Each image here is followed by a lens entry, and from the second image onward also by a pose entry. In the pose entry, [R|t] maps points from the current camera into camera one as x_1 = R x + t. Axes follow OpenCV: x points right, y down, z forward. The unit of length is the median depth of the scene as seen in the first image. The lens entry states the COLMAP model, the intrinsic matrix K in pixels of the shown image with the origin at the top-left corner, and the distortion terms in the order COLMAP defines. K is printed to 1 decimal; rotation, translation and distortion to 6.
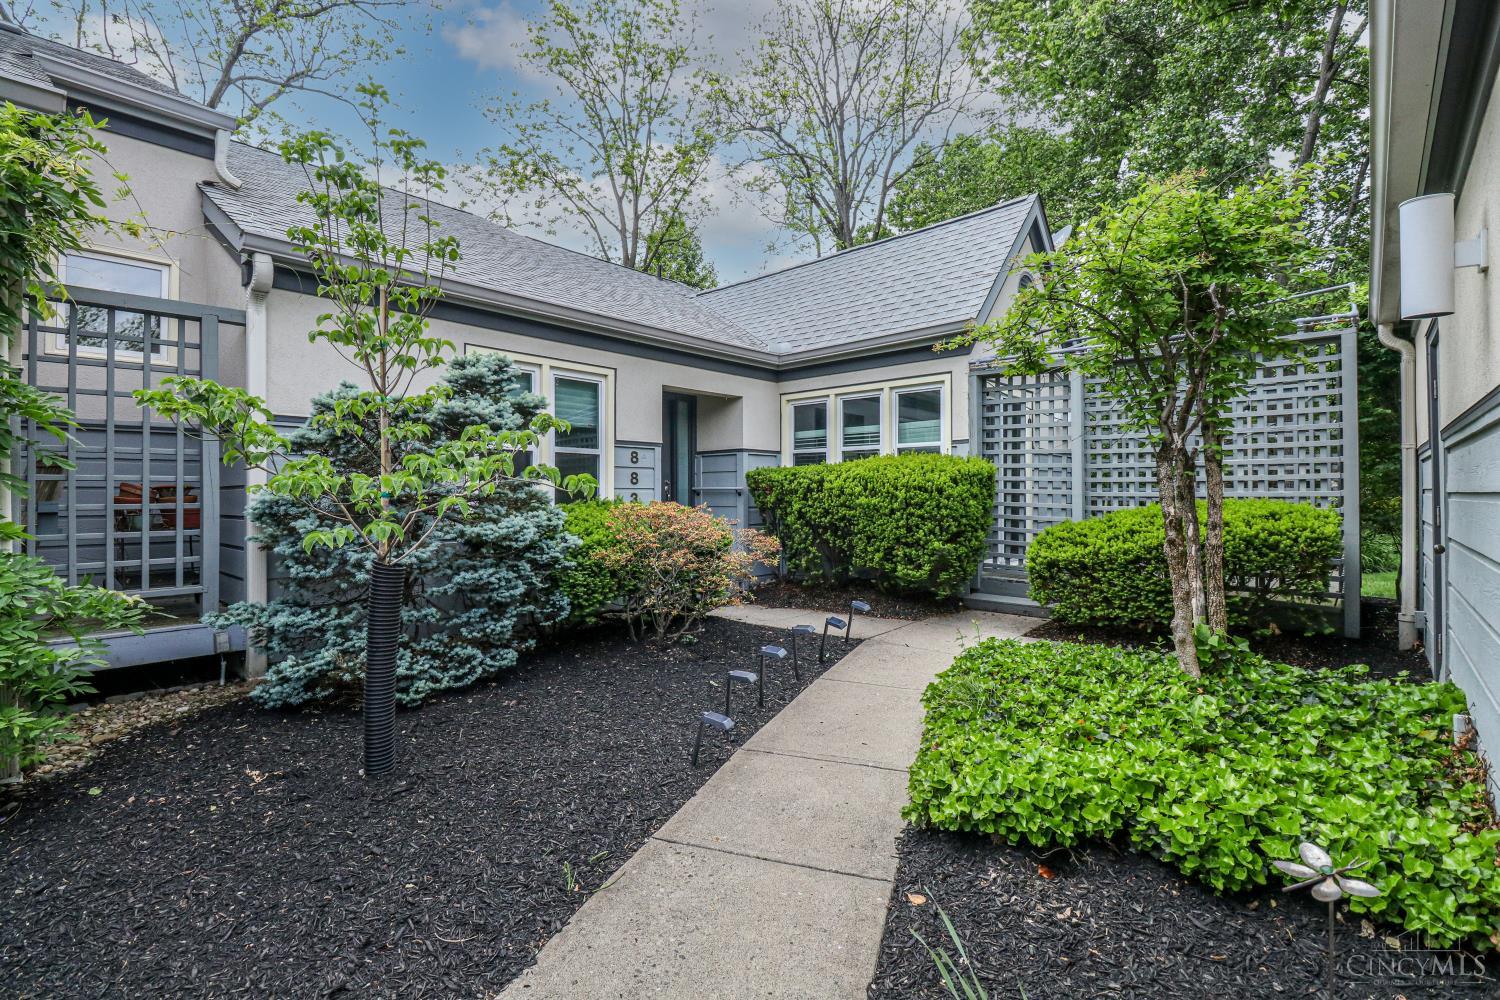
lens RADIAL K [[688.4, 0, 751.6], [0, 688.4, 486.1], [0, 0, 1]] dist [-0.001244, -0.013136]
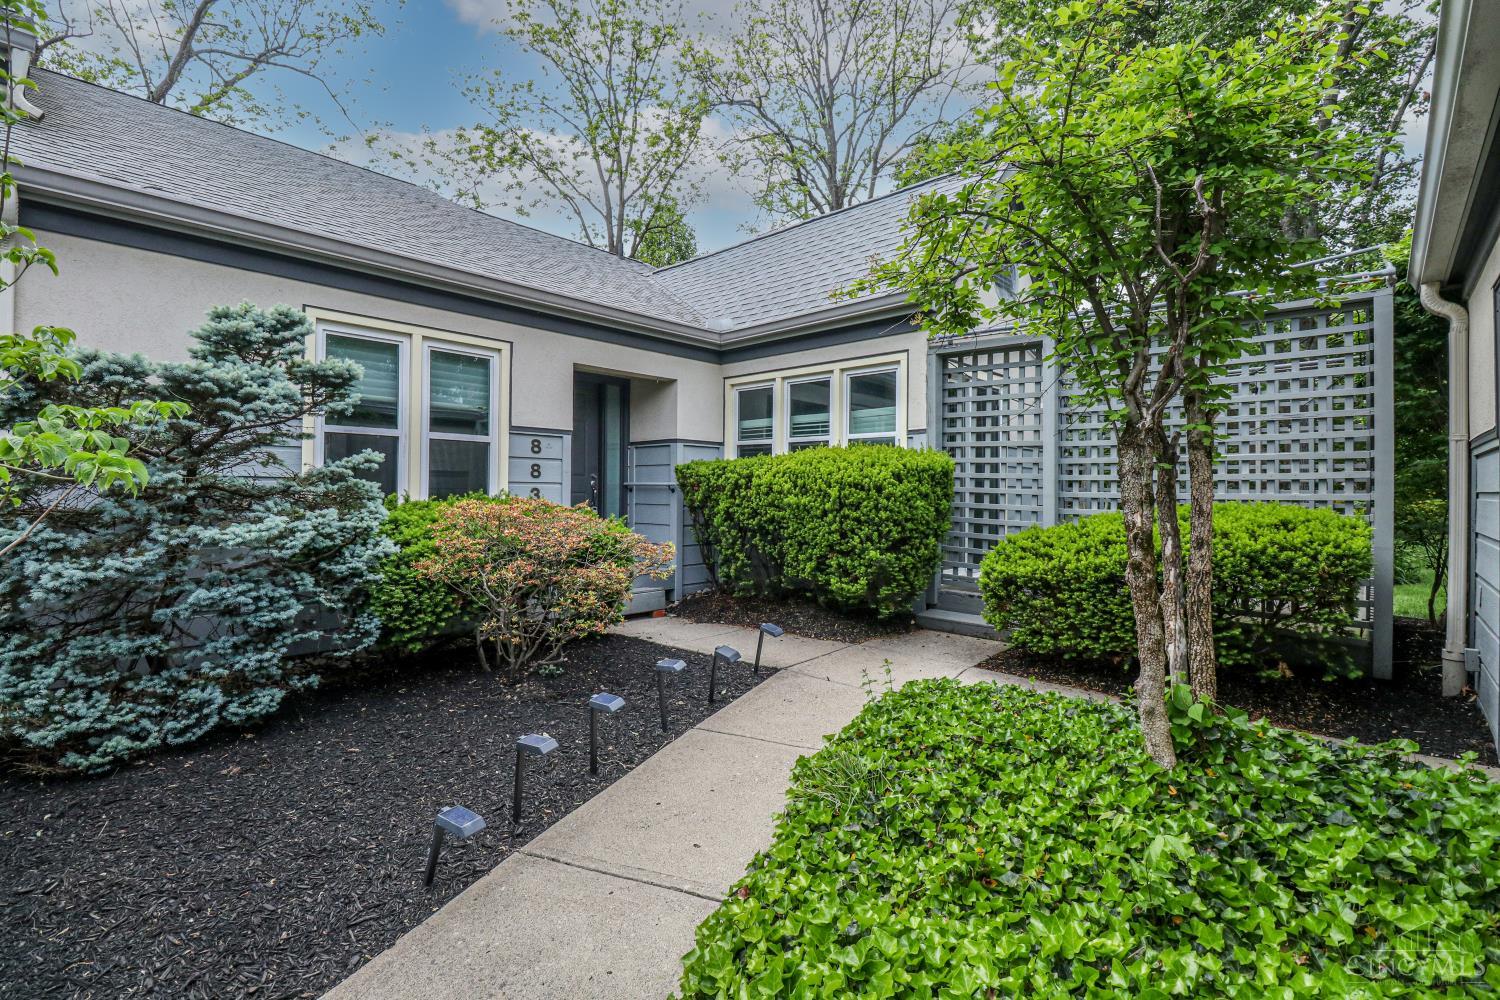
lens RADIAL K [[688.4, 0, 751.6], [0, 688.4, 486.1], [0, 0, 1]] dist [-0.001244, -0.013136]
pose [[0.999903, 0.010269, -0.009387, 0.133521], [-0.010229, 0.999938, 0.004302, 0.001700], [0.009431, -0.004205, 0.999947, 0.178486]]
